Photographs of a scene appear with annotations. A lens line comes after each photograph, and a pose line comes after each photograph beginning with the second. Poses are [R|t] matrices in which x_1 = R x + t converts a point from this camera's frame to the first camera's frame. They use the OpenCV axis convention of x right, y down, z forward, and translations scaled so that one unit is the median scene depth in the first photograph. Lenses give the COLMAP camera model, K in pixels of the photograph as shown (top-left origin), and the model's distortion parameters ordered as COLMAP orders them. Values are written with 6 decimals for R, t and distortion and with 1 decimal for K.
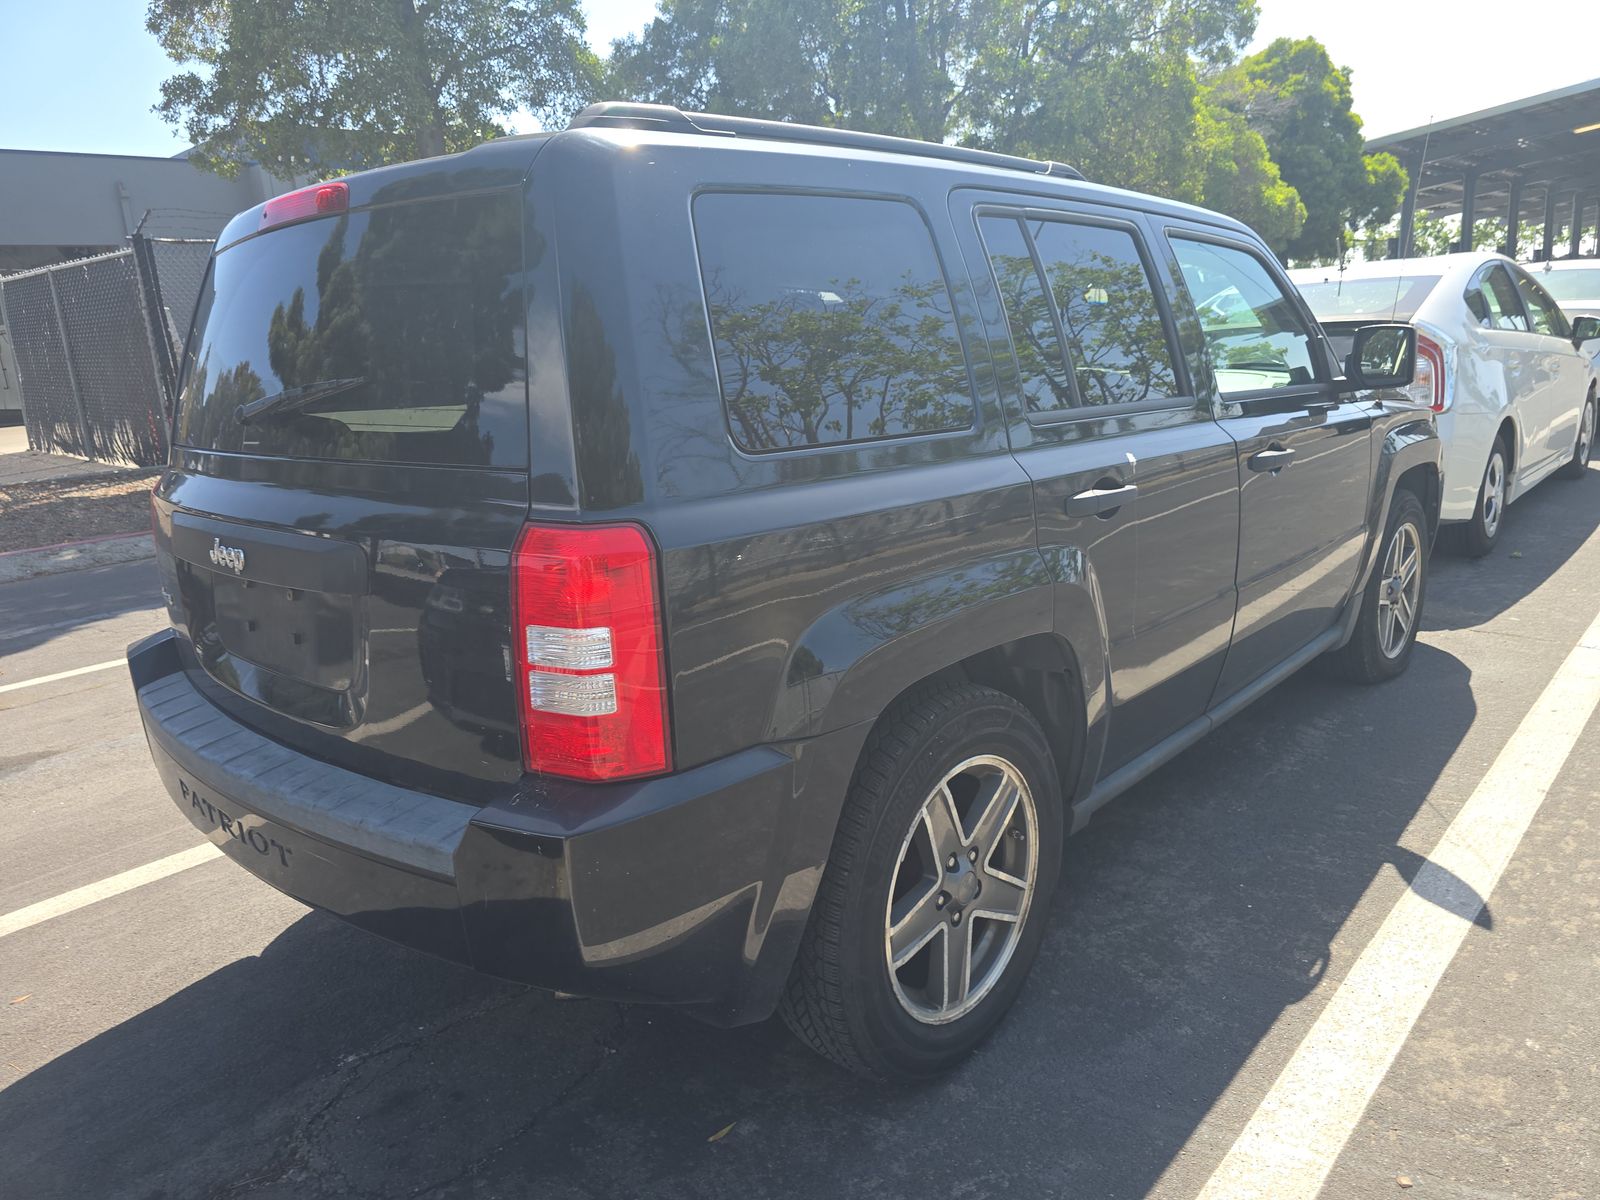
lens RADIAL K [[1075.5, 0, 825.8], [0, 1075.5, 541.1], [0, 0, 1]] dist [0.000930, -0.000749]
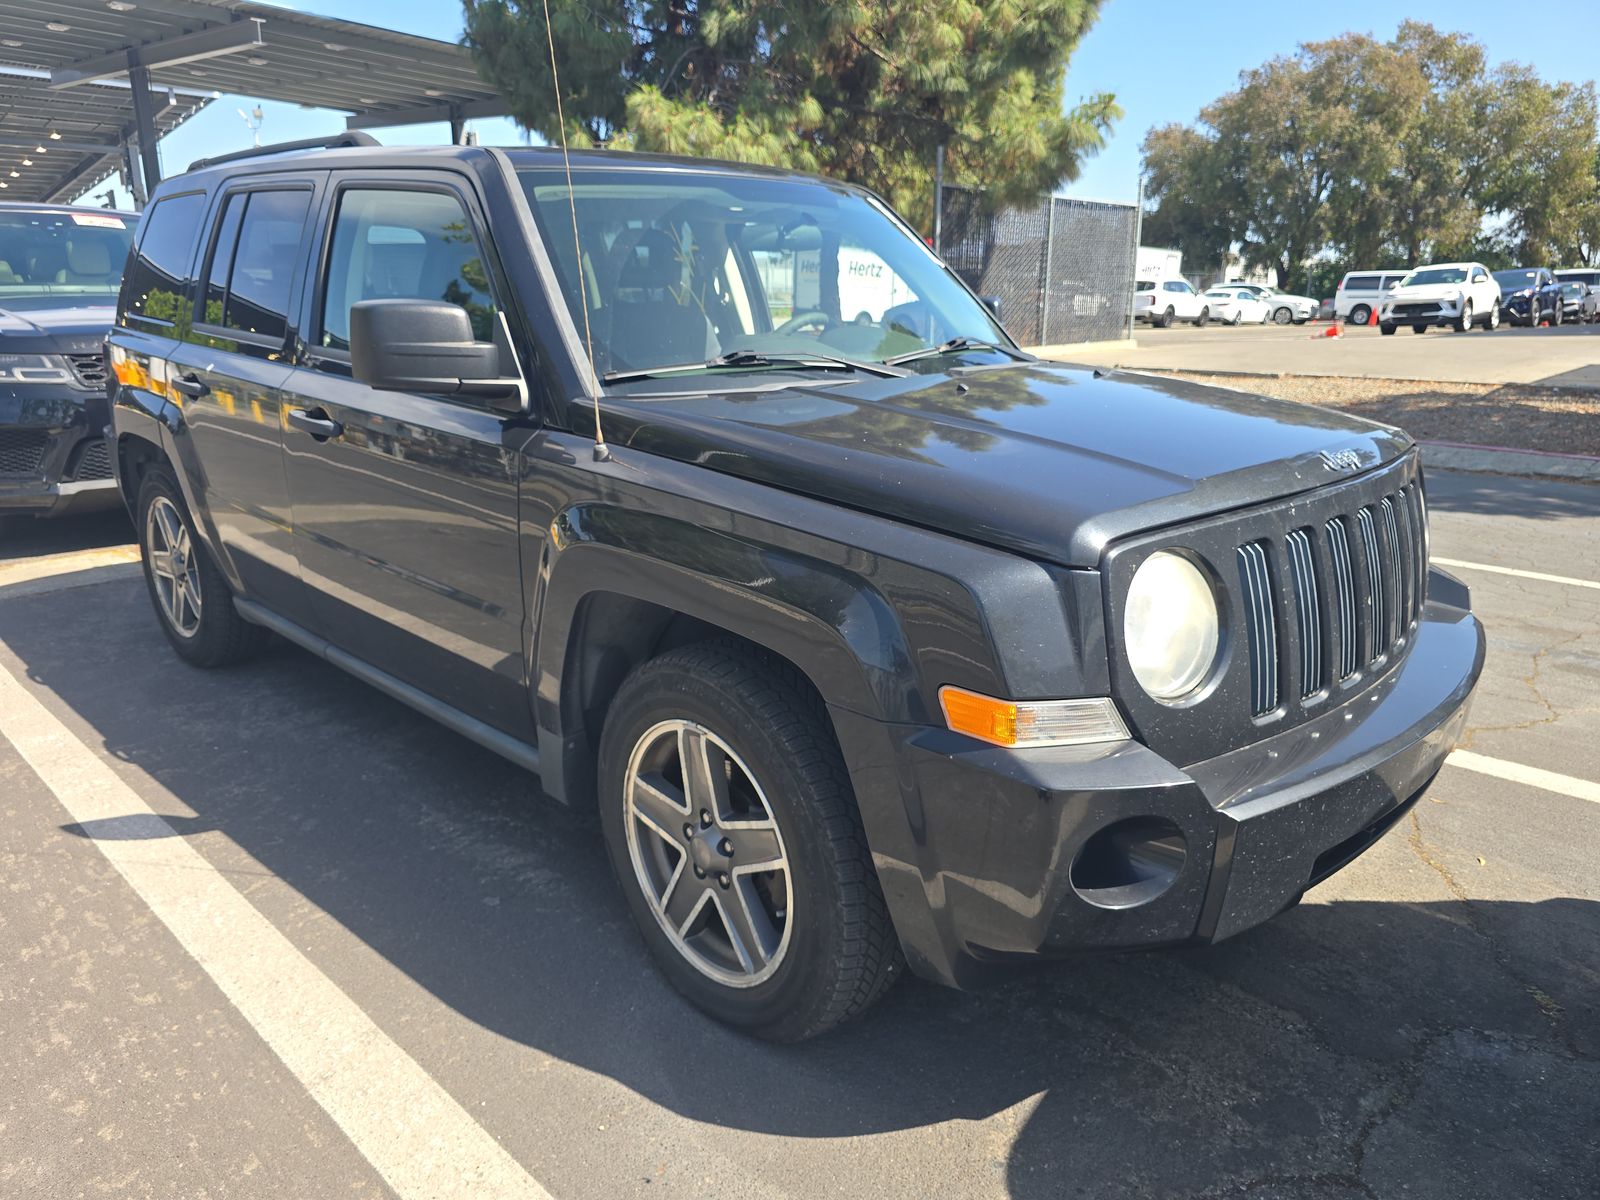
lens RADIAL K [[1045.4, 0, 817.6], [0, 1045.4, 598.8], [0, 0, 1]] dist [0.000029, -0.000506]
pose [[0.005575, 0.332385, -0.943127, 1.428107], [-0.195098, 0.925379, 0.324977, -0.354072], [0.980768, 0.182190, 0.070007, 1.489448]]
